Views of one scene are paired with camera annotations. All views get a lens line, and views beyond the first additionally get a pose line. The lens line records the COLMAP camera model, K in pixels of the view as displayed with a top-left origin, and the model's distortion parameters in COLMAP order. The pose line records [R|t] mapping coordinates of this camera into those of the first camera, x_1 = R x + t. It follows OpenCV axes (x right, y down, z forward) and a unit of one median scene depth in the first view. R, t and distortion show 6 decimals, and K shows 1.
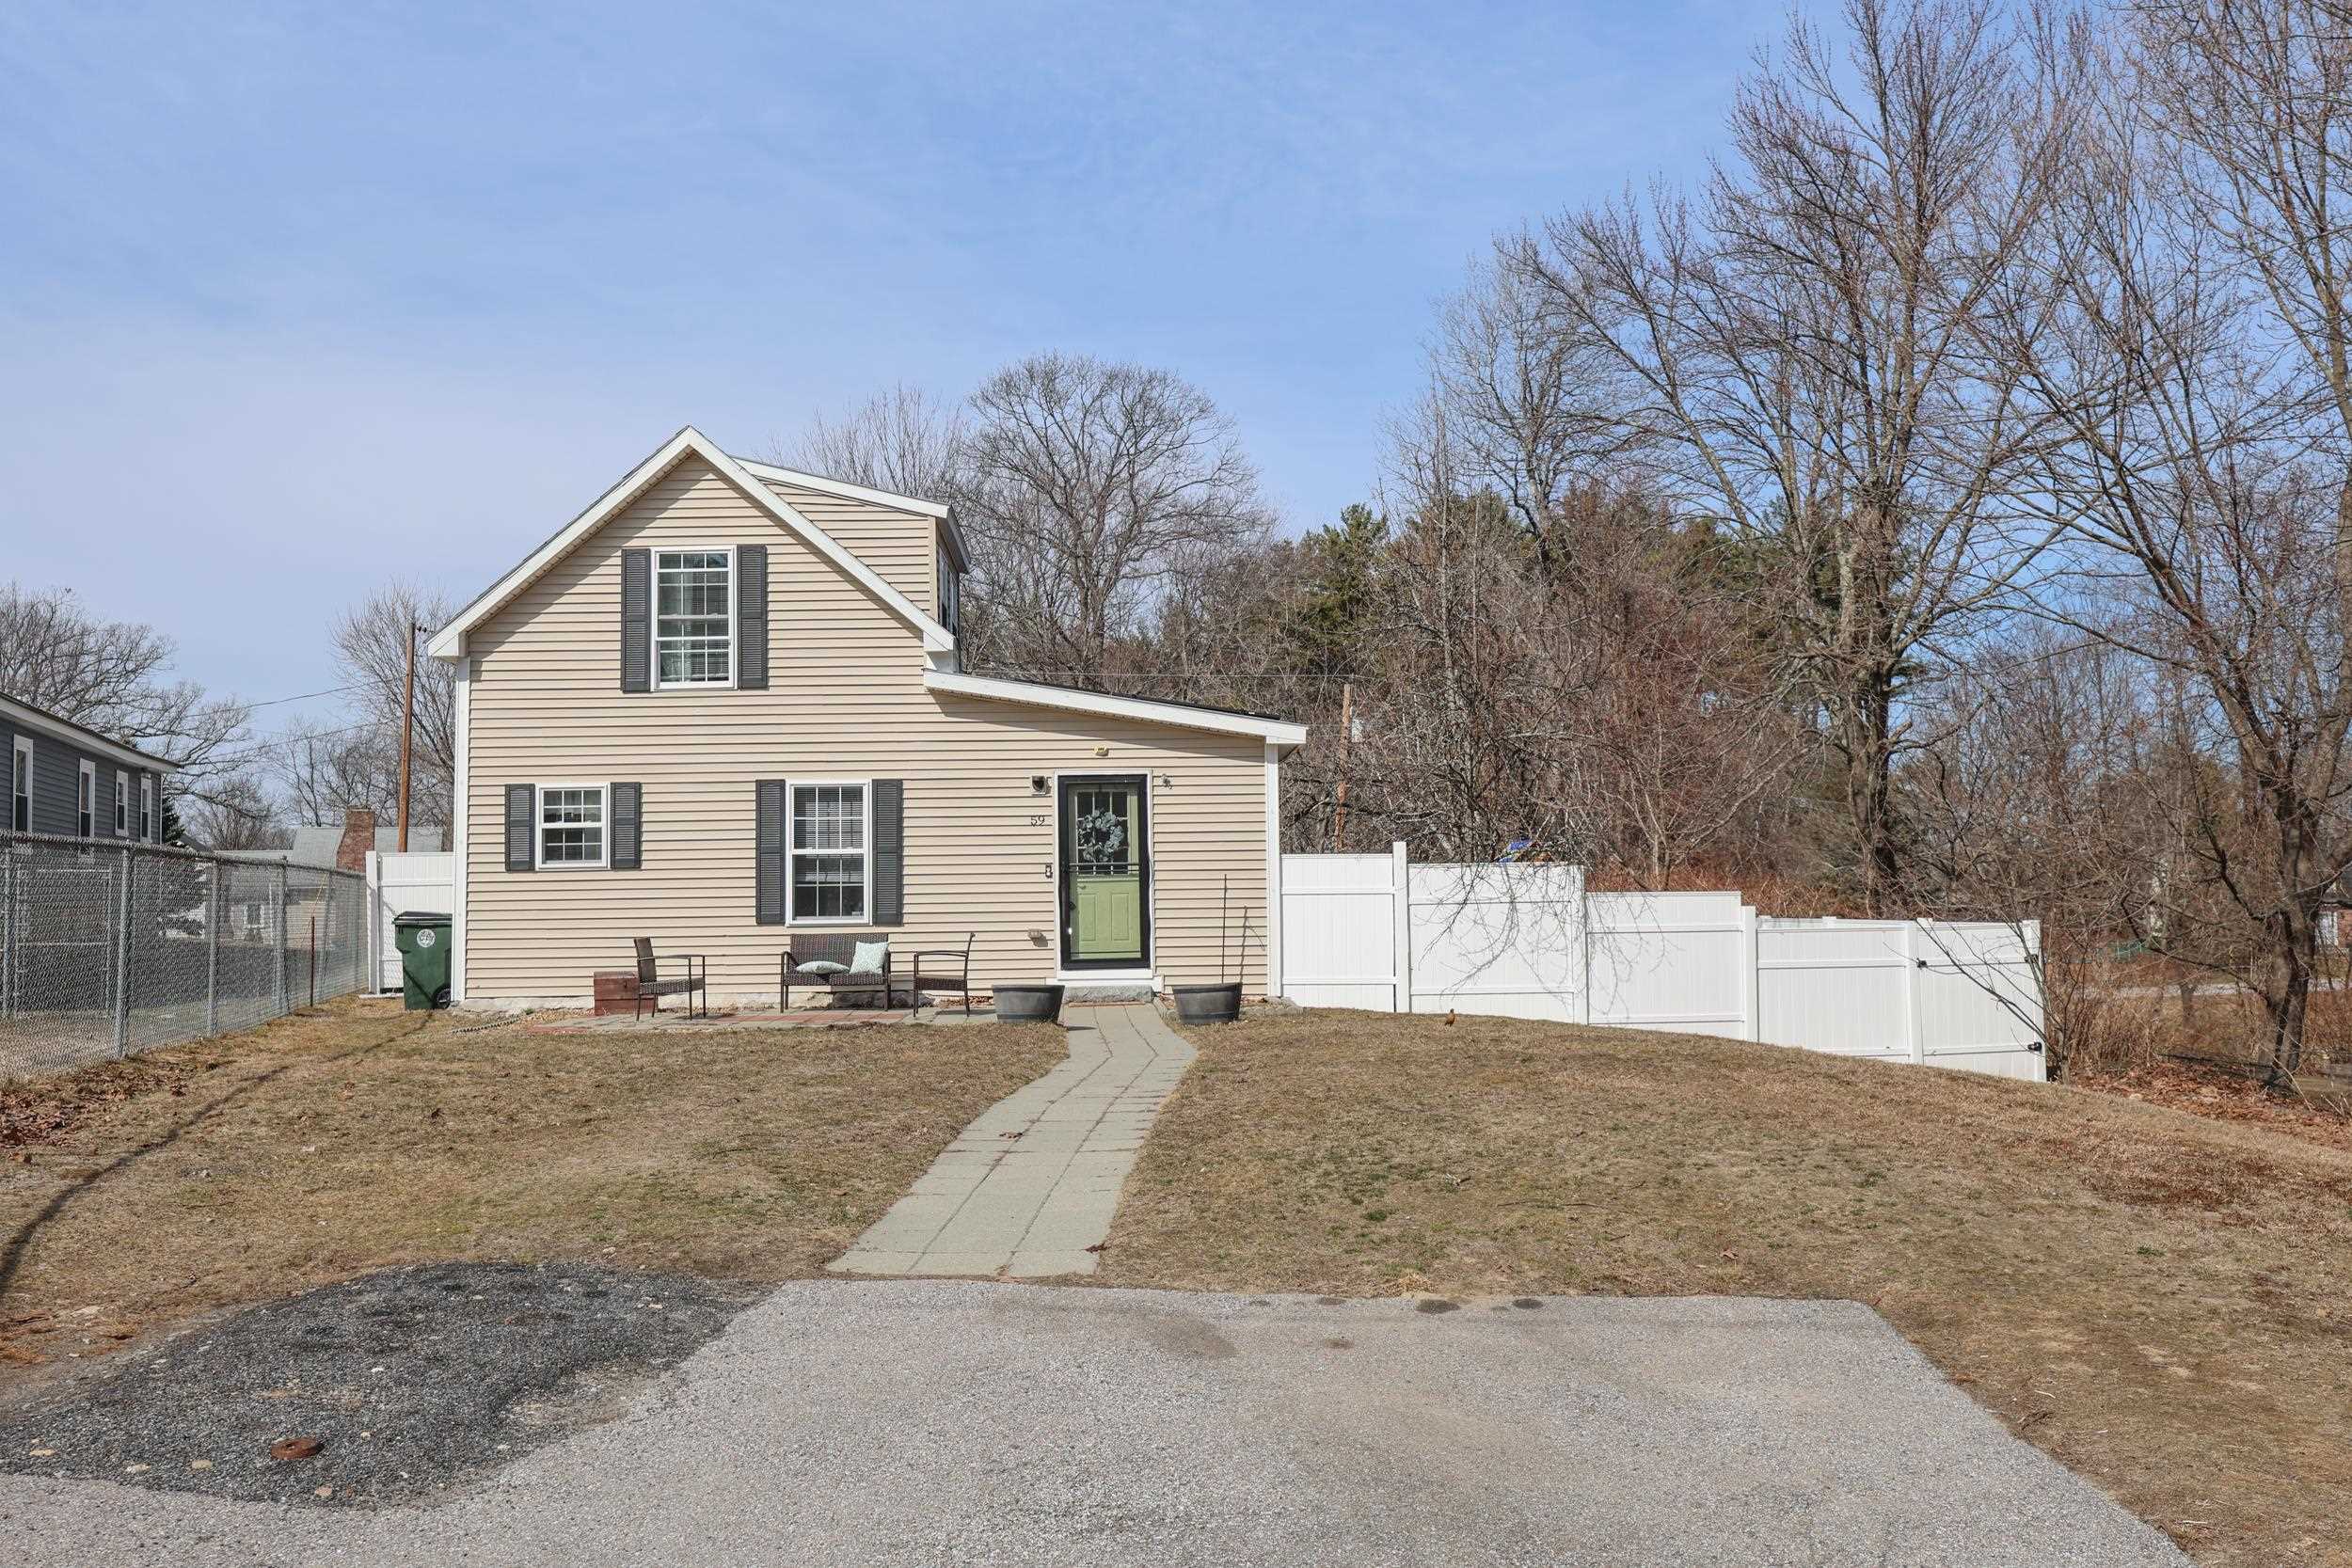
lens RADIAL K [[1936.1, 0, 1167.6], [0, 1936.1, 762.3], [0, 0, 1]] dist [-0.056929, 0.010011]
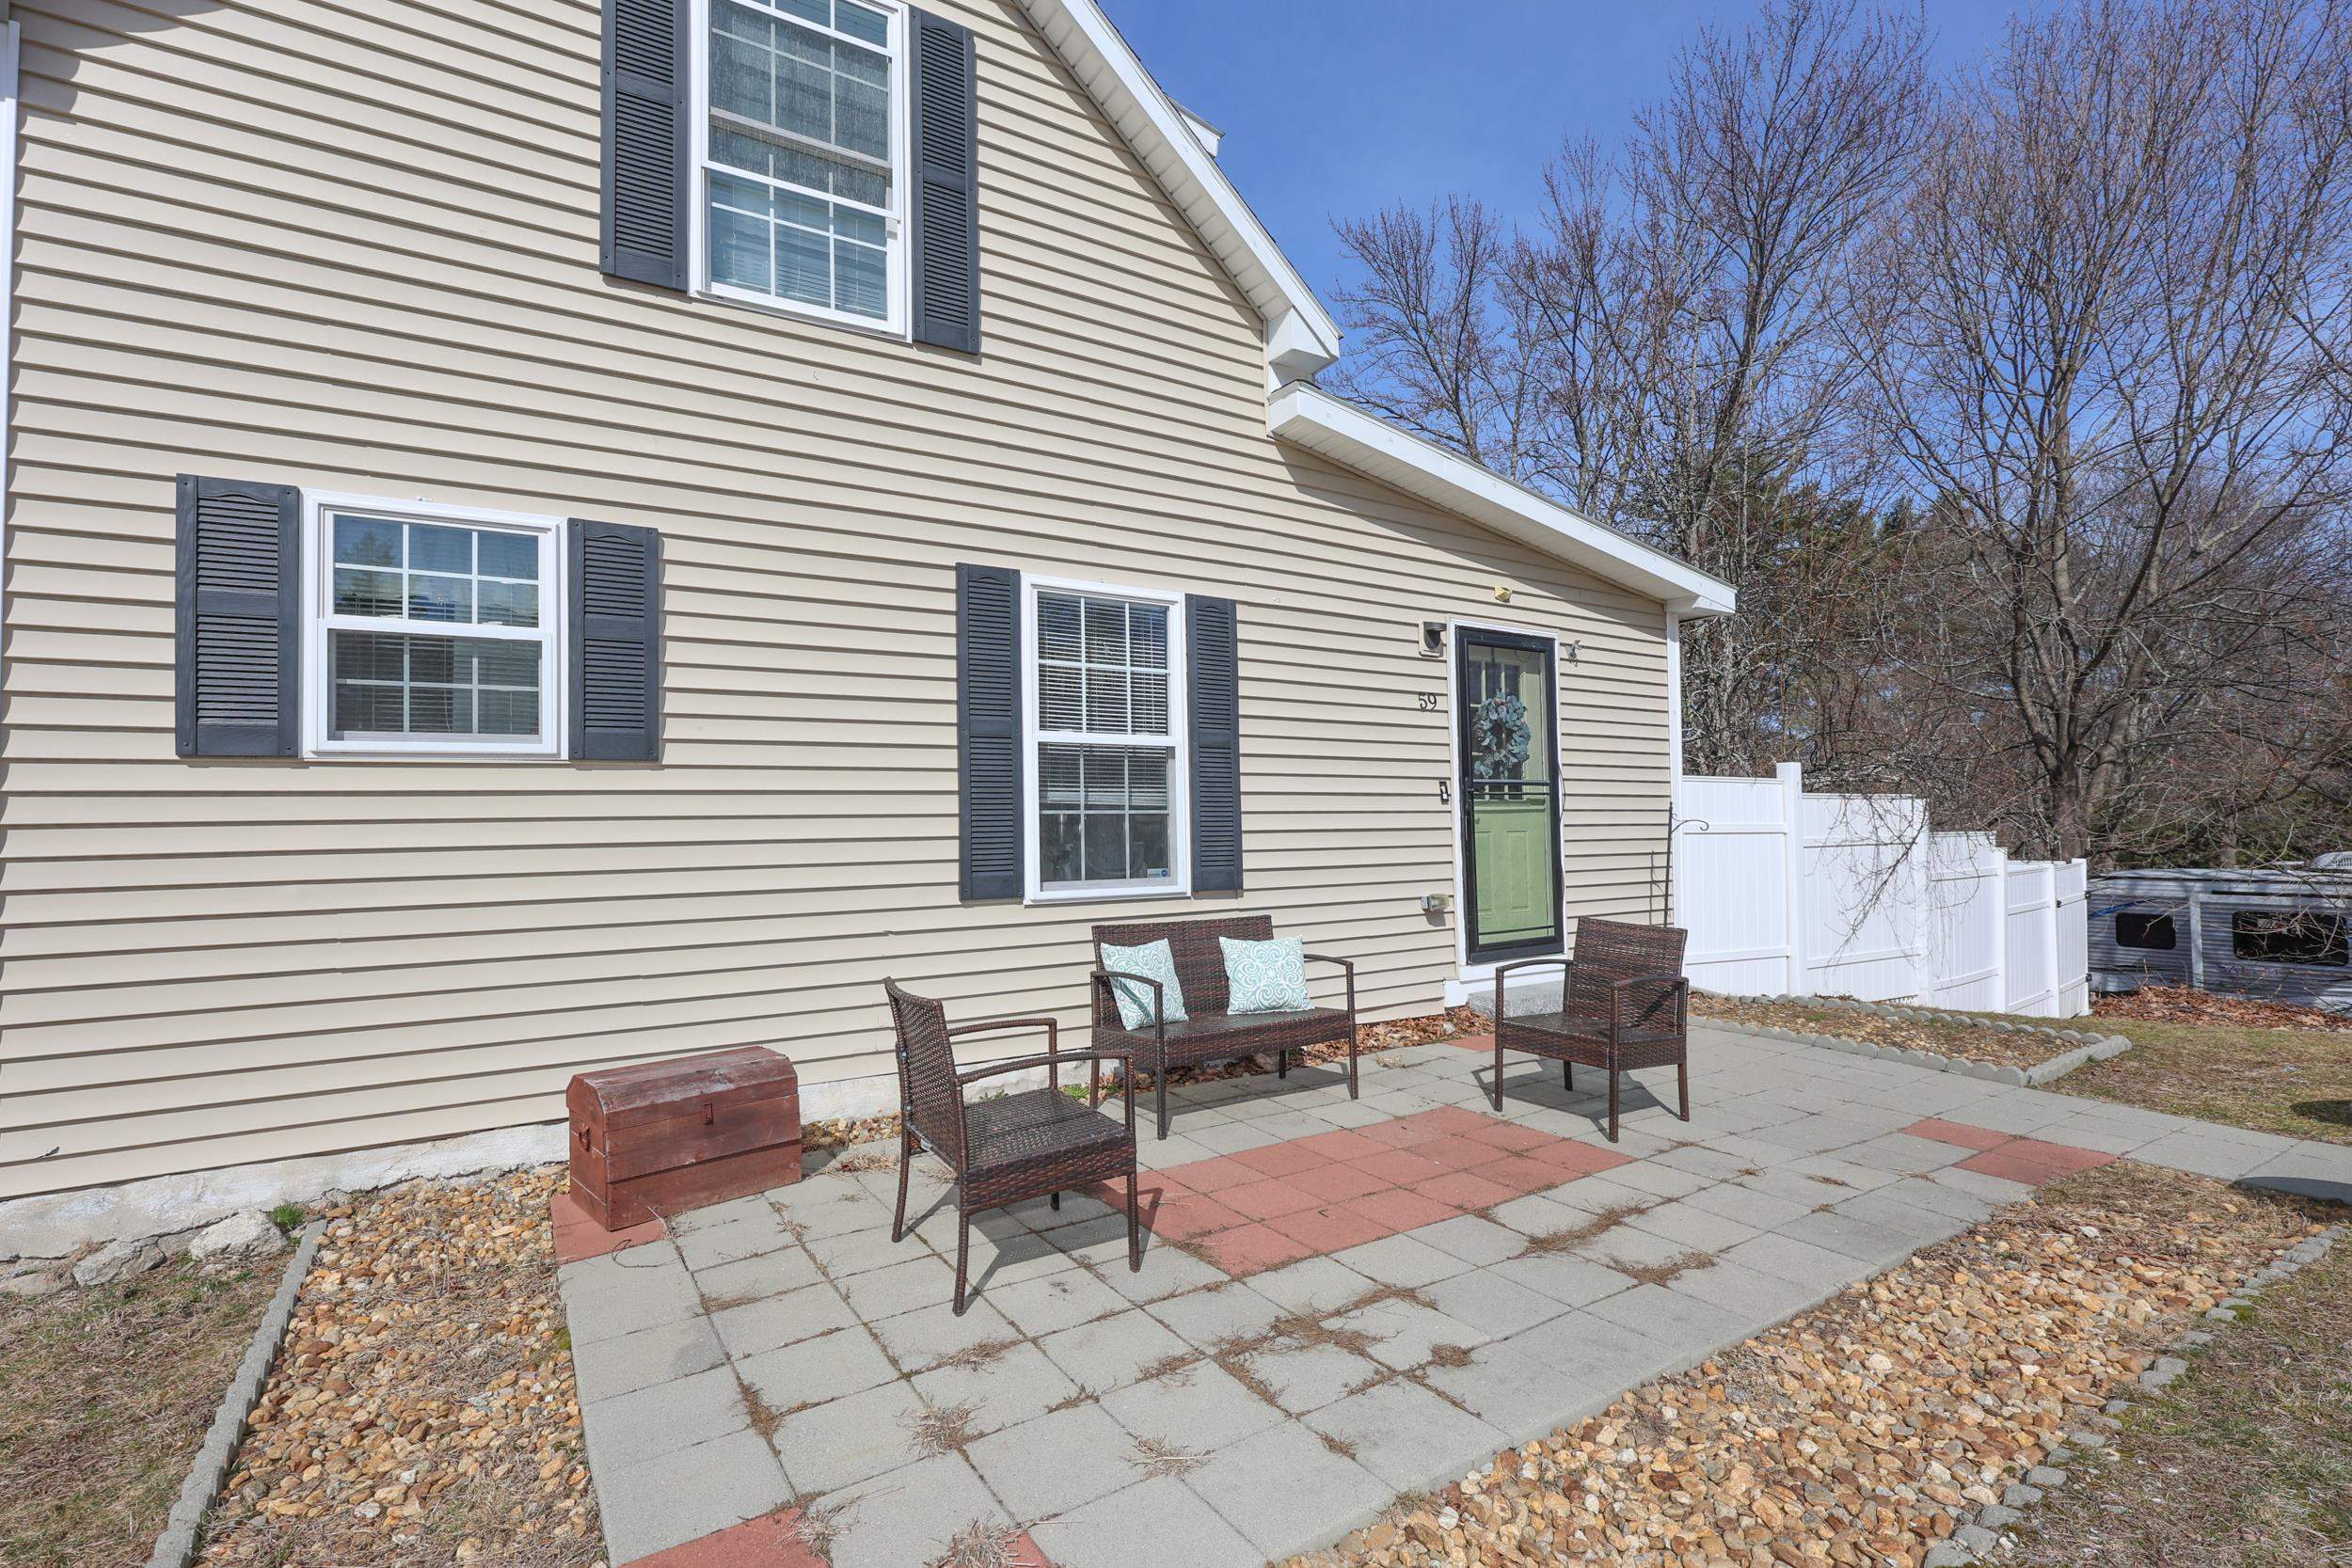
lens RADIAL K [[1099.5, 0, 1188.2], [0, 1099.5, 793.7], [0, 0, 1]] dist [-0.013551, 0.001818]
pose [[0.861343, 0.019338, 0.507655, -0.289951], [-0.035330, 0.999136, 0.021885, 0.052326], [-0.506793, -0.036786, 0.861283, 0.760556]]
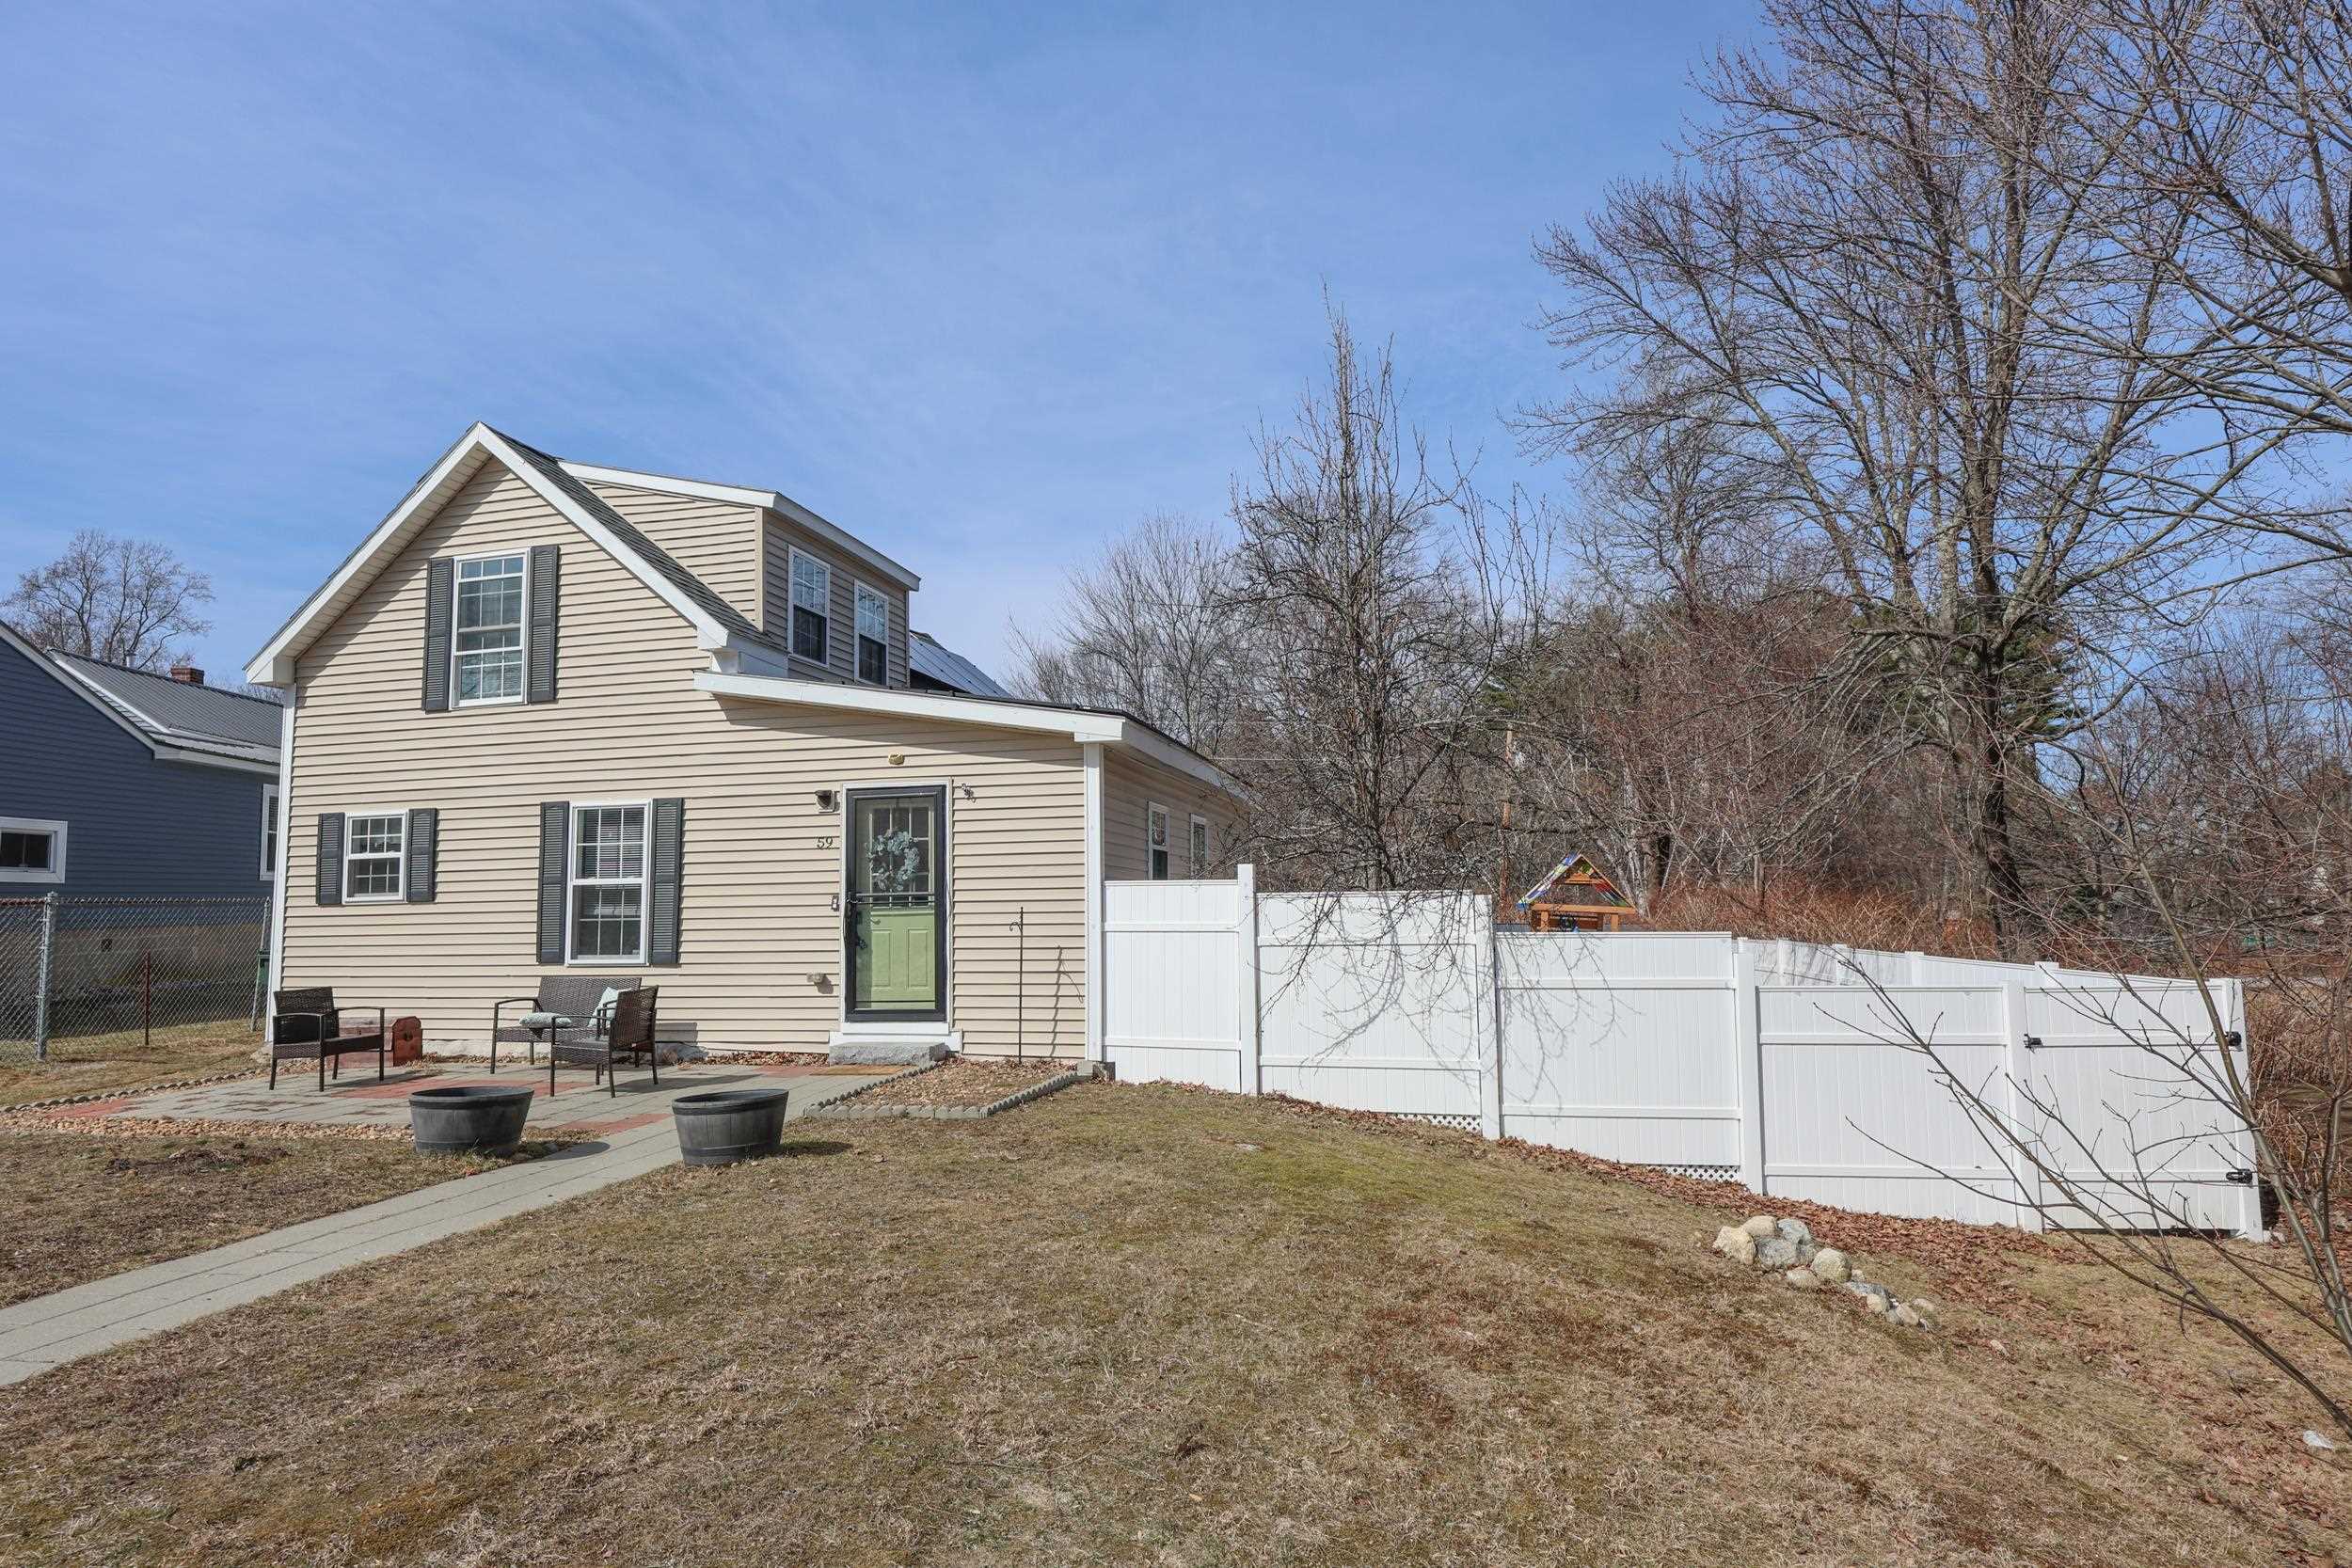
lens RADIAL K [[1229.3, 0, 1187.8], [0, 1229.3, 787.6], [0, 0, 1]] dist [-0.020810, -0.002537]
pose [[0.964928, -0.027016, -0.261119, 0.226483], [0.022643, 0.999549, -0.019744, 0.020036], [0.261535, 0.013139, 0.965105, 0.525857]]
